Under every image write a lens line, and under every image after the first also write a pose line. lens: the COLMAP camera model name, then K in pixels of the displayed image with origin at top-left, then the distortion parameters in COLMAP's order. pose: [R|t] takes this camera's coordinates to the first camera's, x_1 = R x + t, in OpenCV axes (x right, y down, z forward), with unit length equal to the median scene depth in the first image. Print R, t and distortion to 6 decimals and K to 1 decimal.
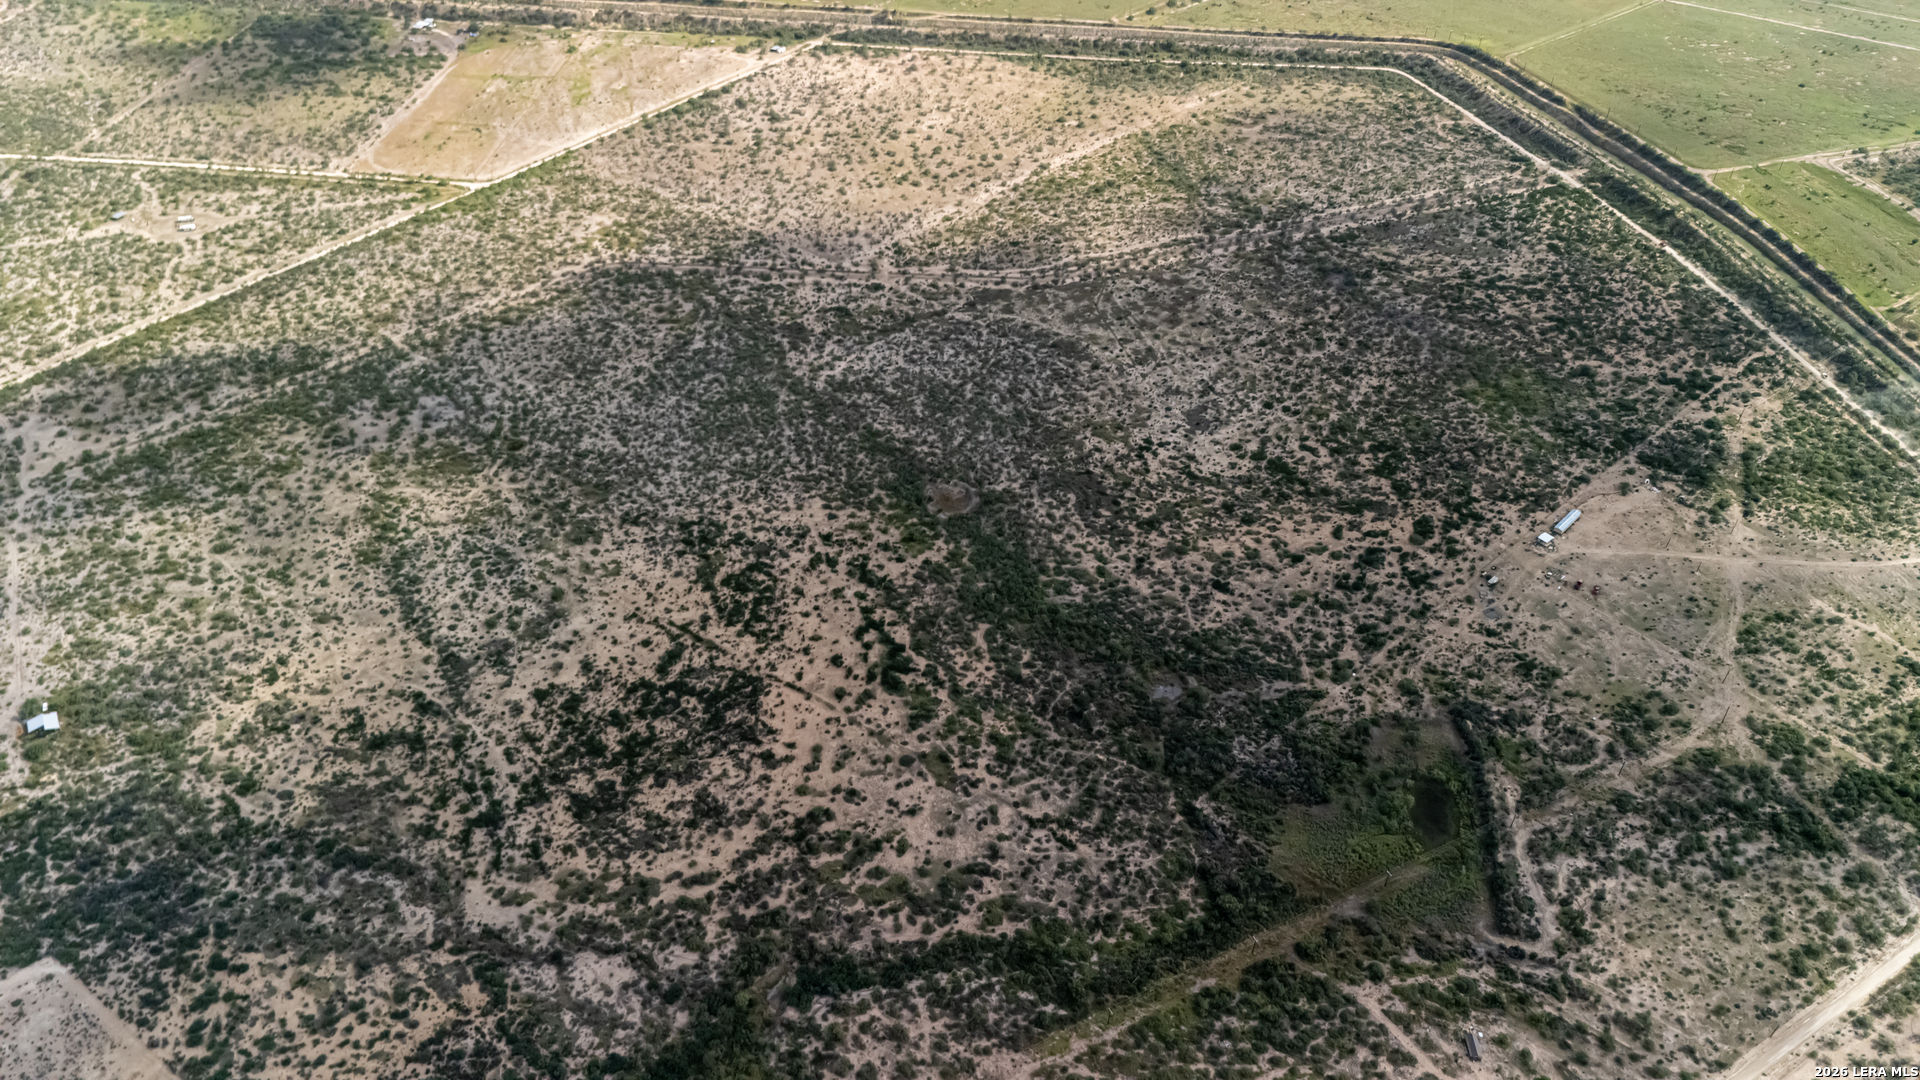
lens RADIAL K [[1413.5, 0, 964.1], [0, 1413.5, 537.0], [0, 0, 1]] dist [0.078305, -0.082313]
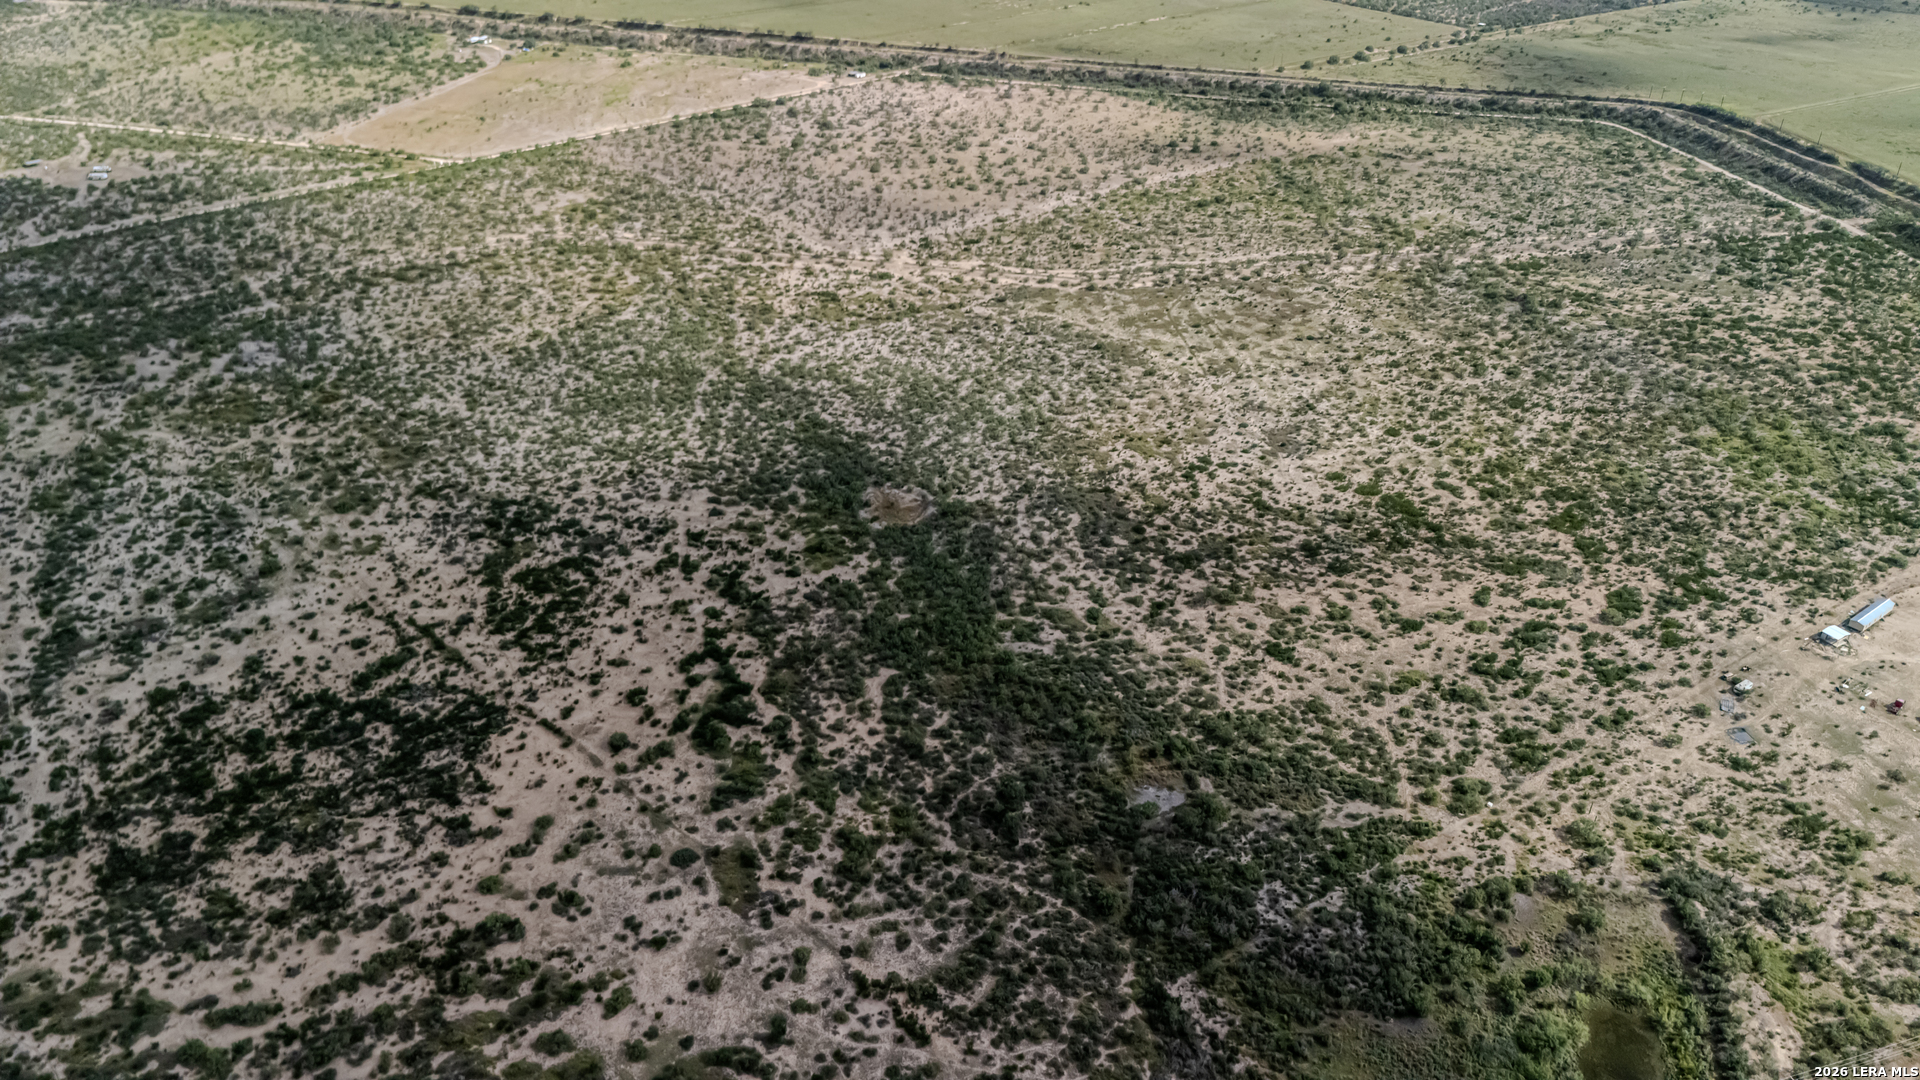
lens RADIAL K [[1413.5, 0, 964.1], [0, 1413.5, 537.0], [0, 0, 1]] dist [0.078305, -0.082313]
pose [[0.988188, 0.078153, -0.131823, 0.121143], [-0.096679, 0.985340, -0.140564, 0.085320], [0.118905, 0.151648, 0.981257, 0.358161]]
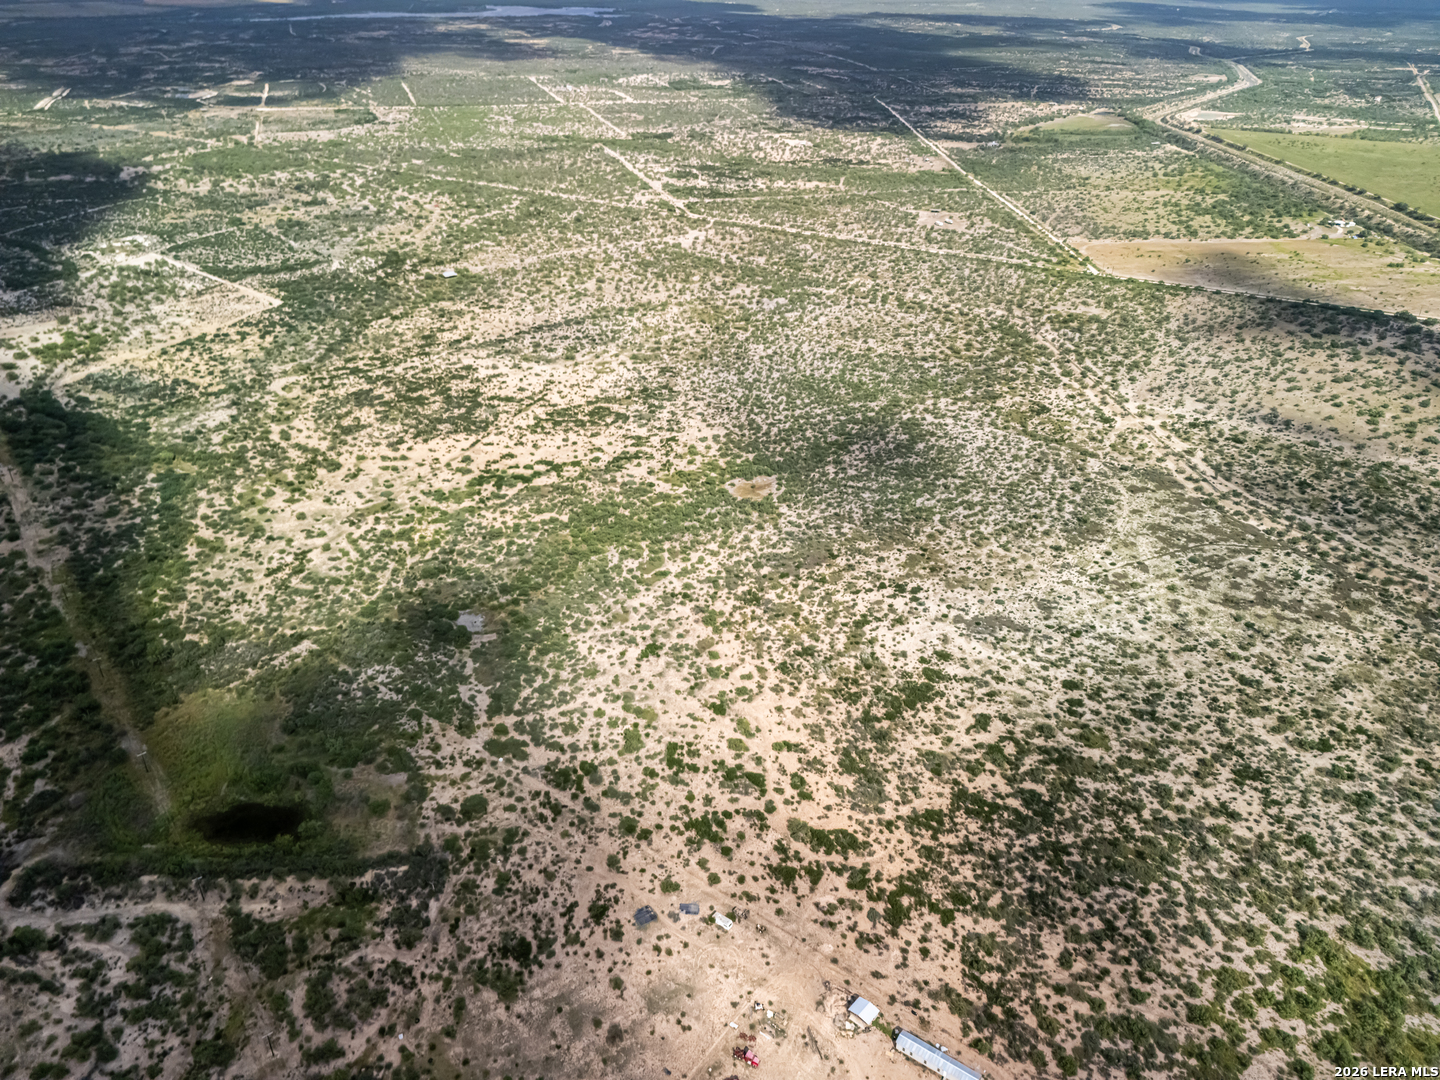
lens RADIAL K [[1058.1, 0, 723.3], [0, 1058.1, 541.5], [0, 0, 1]] dist [0.070360, -0.065359]
pose [[0.163567, 0.483640, -0.859848, 0.673520], [-0.633928, 0.719351, 0.284024, -0.207185], [0.755897, 0.498625, 0.424255, 0.735632]]
